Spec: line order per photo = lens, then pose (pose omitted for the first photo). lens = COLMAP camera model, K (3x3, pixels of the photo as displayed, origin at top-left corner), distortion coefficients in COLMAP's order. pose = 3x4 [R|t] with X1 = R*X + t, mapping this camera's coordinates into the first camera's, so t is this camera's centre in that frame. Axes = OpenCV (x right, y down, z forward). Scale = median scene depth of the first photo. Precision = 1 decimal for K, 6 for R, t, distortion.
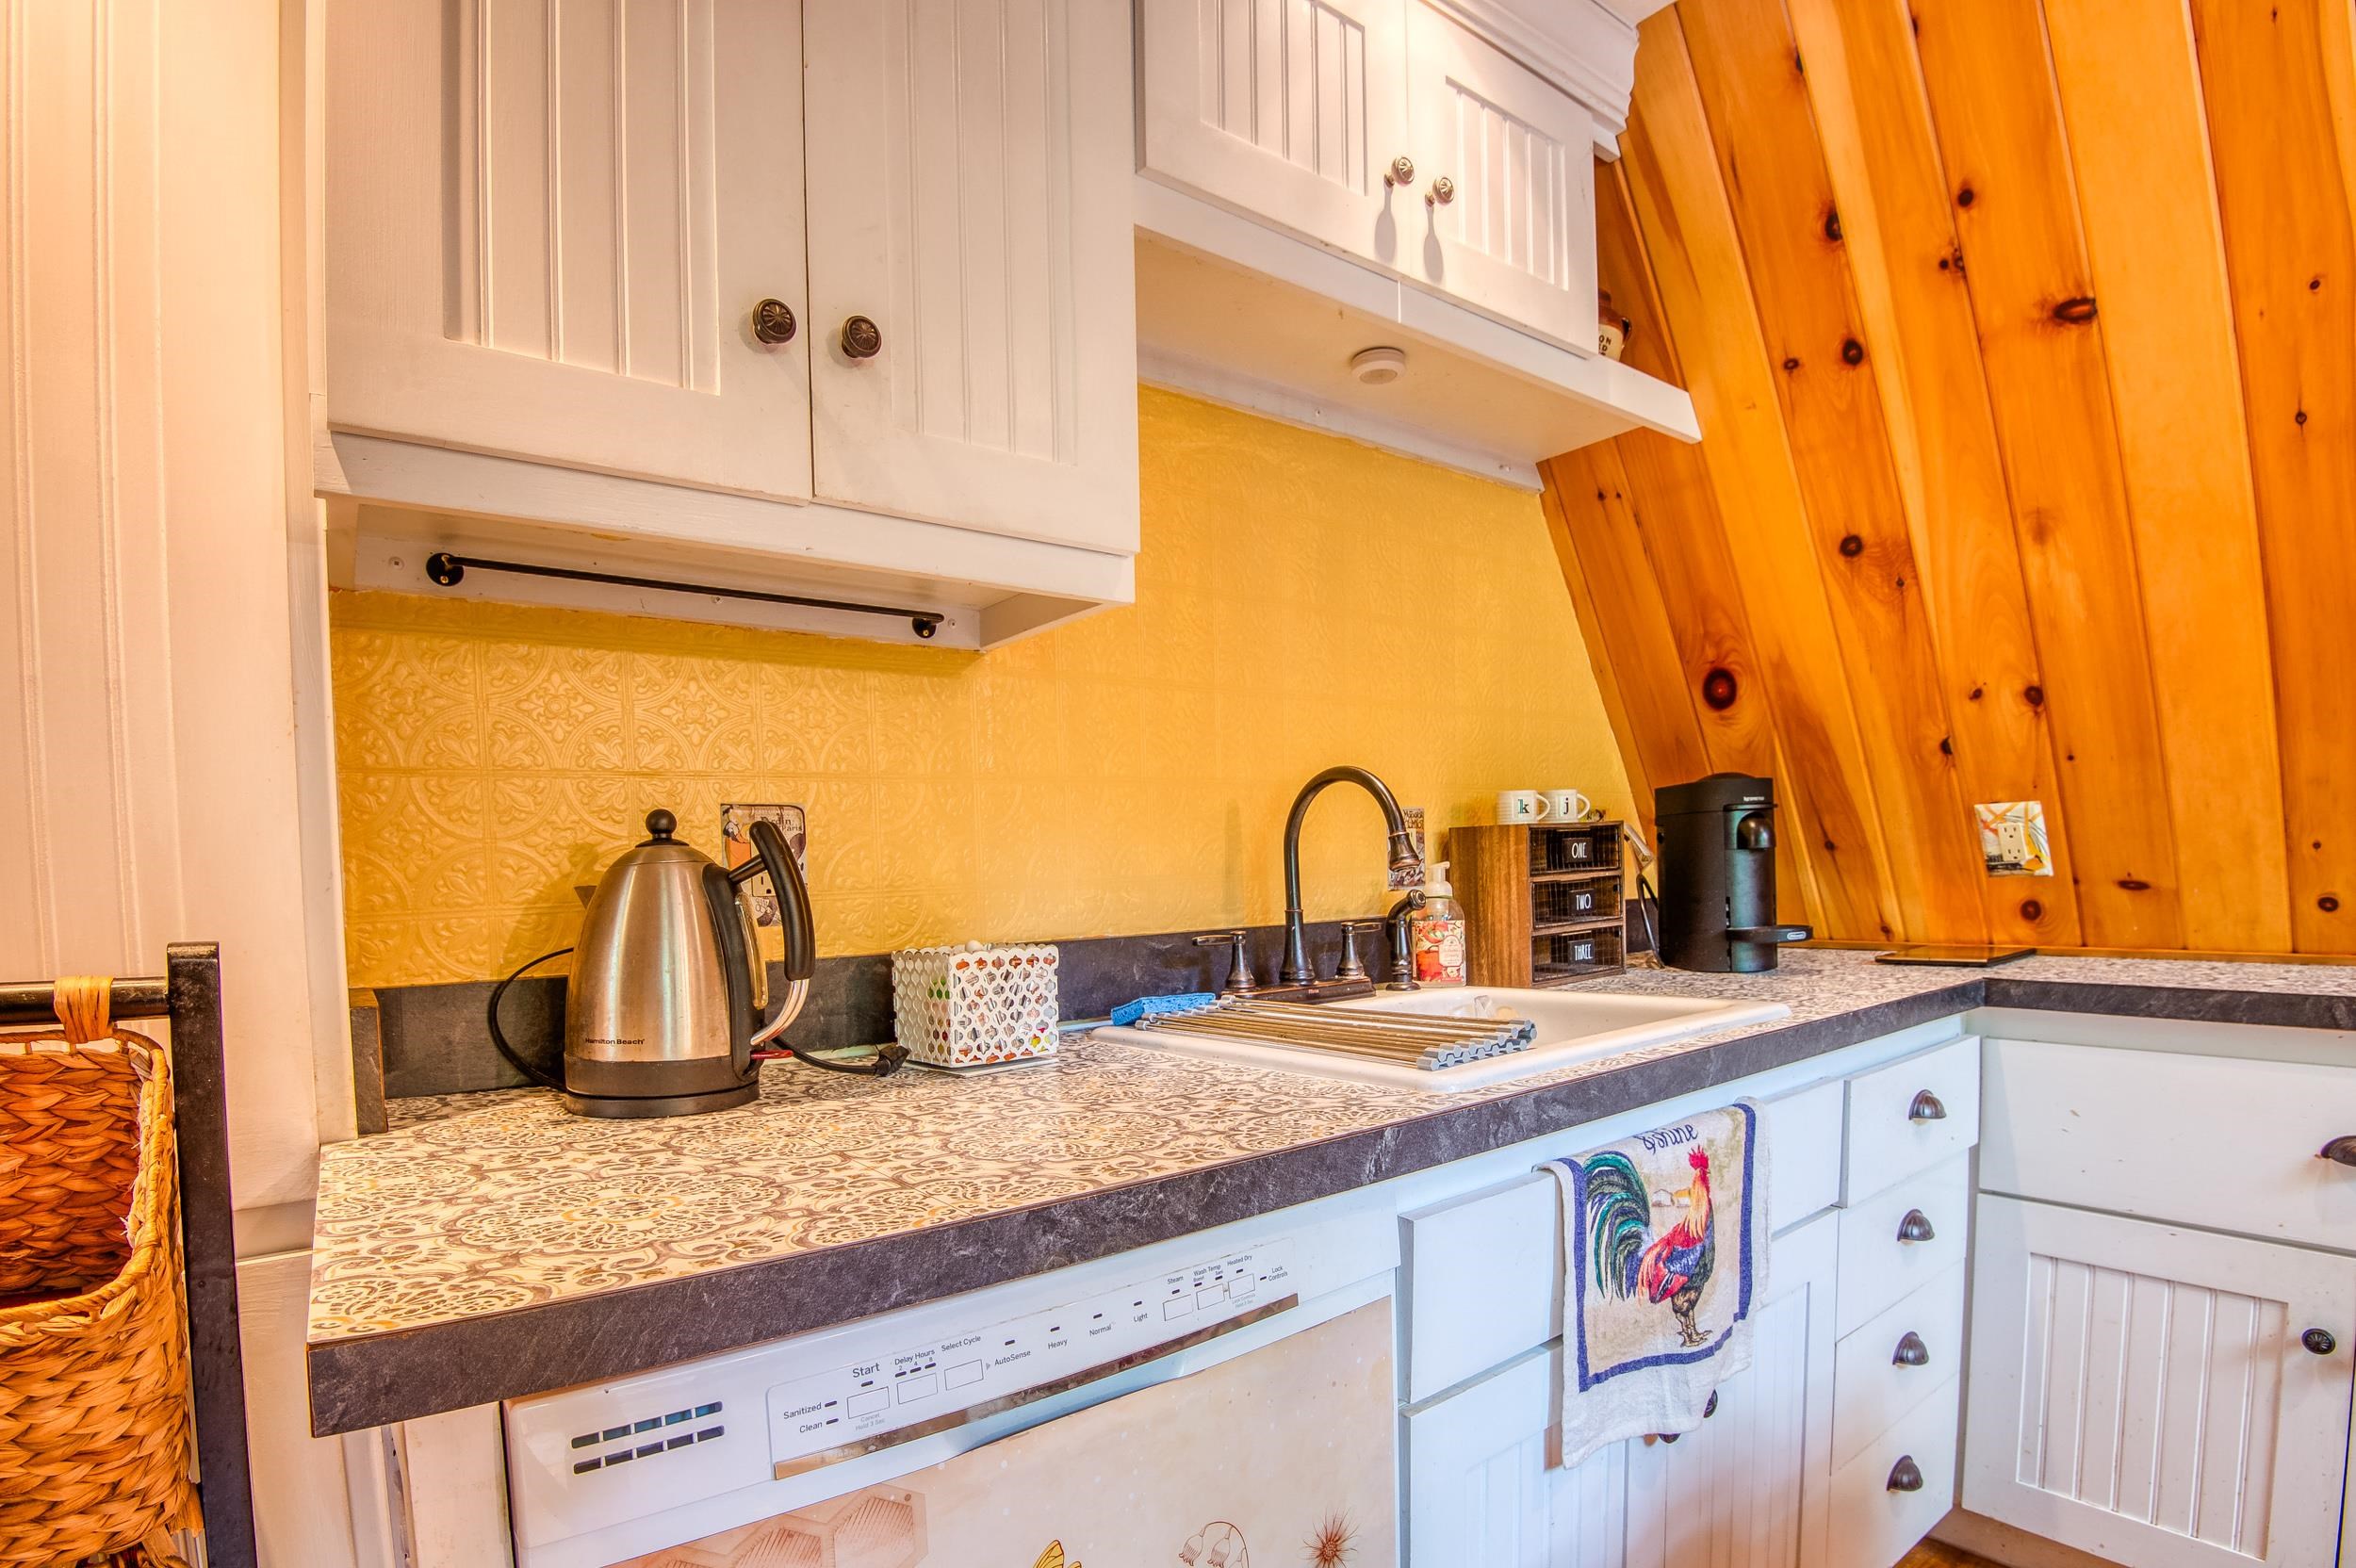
lens RADIAL K [[1221.5, 0, 1183.9], [0, 1221.5, 866.3], [0, 0, 1]] dist [-0.002203, -0.030940]
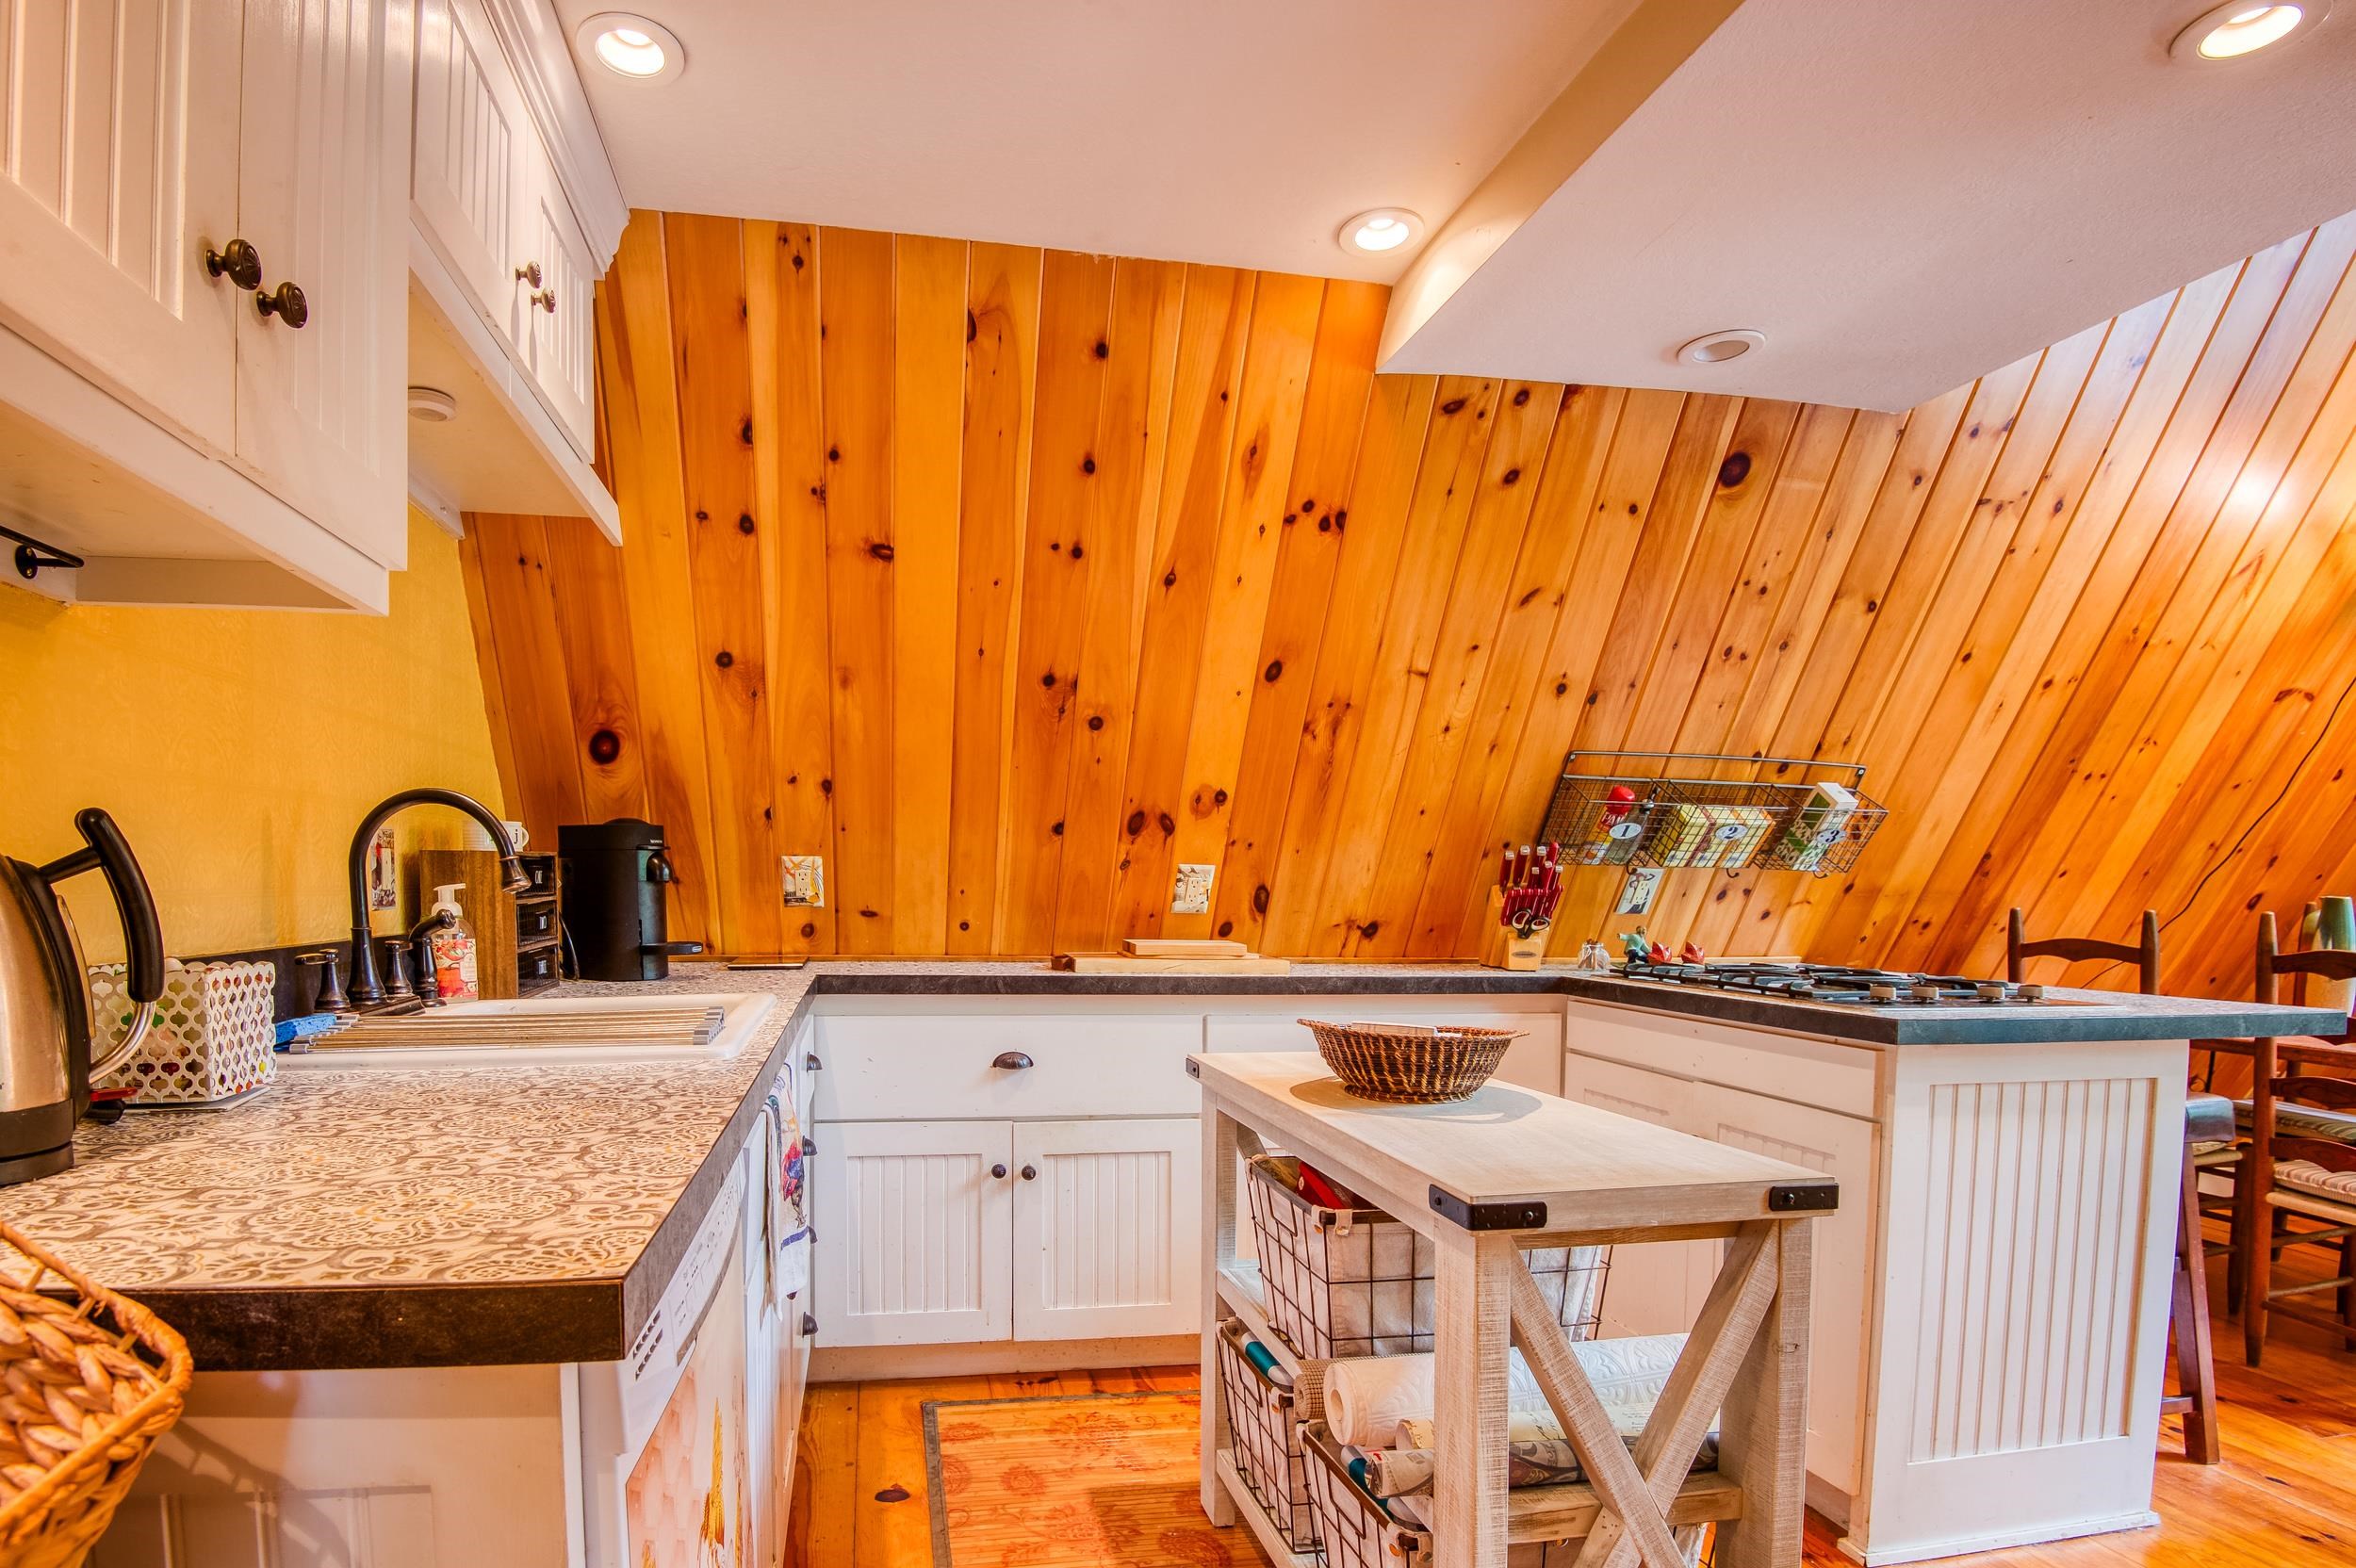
lens RADIAL K [[1233.5, 0, 1178.0], [0, 1233.5, 784.0], [0, 0, 1]] dist [-0.001340, -0.000492]
pose [[0.384912, 0.108968, 0.916498, -0.523366], [-0.023003, 0.993830, -0.108502, 0.011990], [-0.922666, 0.020681, 0.385044, 0.009087]]
